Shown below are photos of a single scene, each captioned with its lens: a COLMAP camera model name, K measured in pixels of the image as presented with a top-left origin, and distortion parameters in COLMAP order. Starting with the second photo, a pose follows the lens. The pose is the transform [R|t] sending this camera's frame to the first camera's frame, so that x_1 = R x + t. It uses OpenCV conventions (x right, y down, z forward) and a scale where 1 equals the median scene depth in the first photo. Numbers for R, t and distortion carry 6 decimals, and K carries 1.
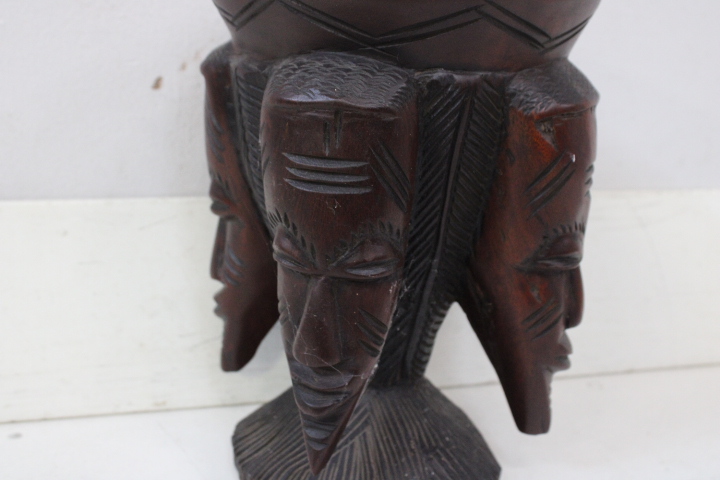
lens RADIAL K [[865.7, 0, 360.6], [0, 865.7, 240.1], [0, 0, 1]] dist [-0.070993, 0.045478]
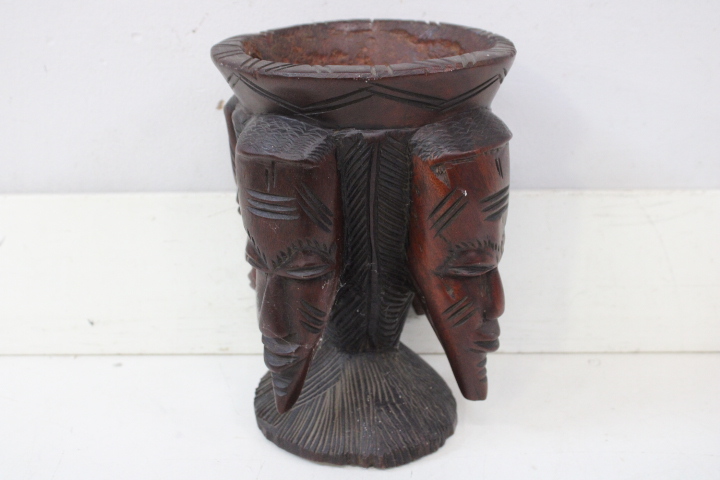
lens RADIAL K [[924.8, 0, 357.2], [0, 924.8, 241.2], [0, 0, 1]] dist [-0.036318, -0.013063]
pose [[0.955750, 0.047483, -0.290324, 0.505038], [-0.022202, 0.995716, 0.089760, -0.146013], [0.293342, -0.079342, 0.952709, -0.375656]]
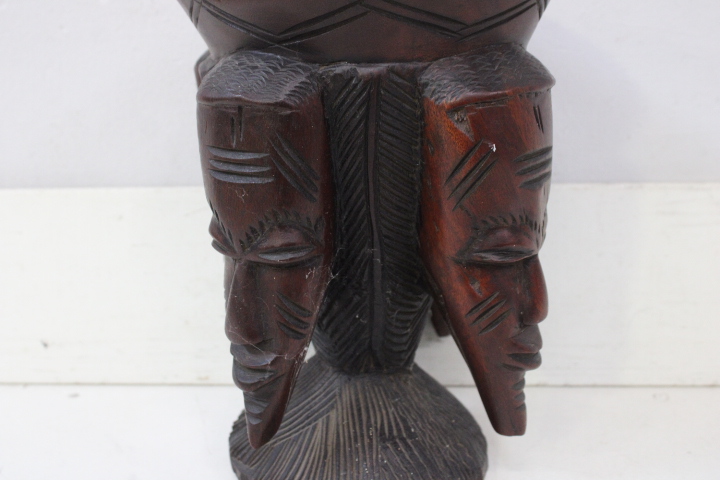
lens RADIAL K [[924.8, 0, 357.2], [0, 924.8, 241.2], [0, 0, 1]] dist [-0.036318, -0.013063]
pose [[0.942419, 0.025906, -0.333429, 0.458872], [-0.023649, 0.999662, 0.010826, 0.002544], [0.333597, -0.002318, 0.942713, -0.032957]]
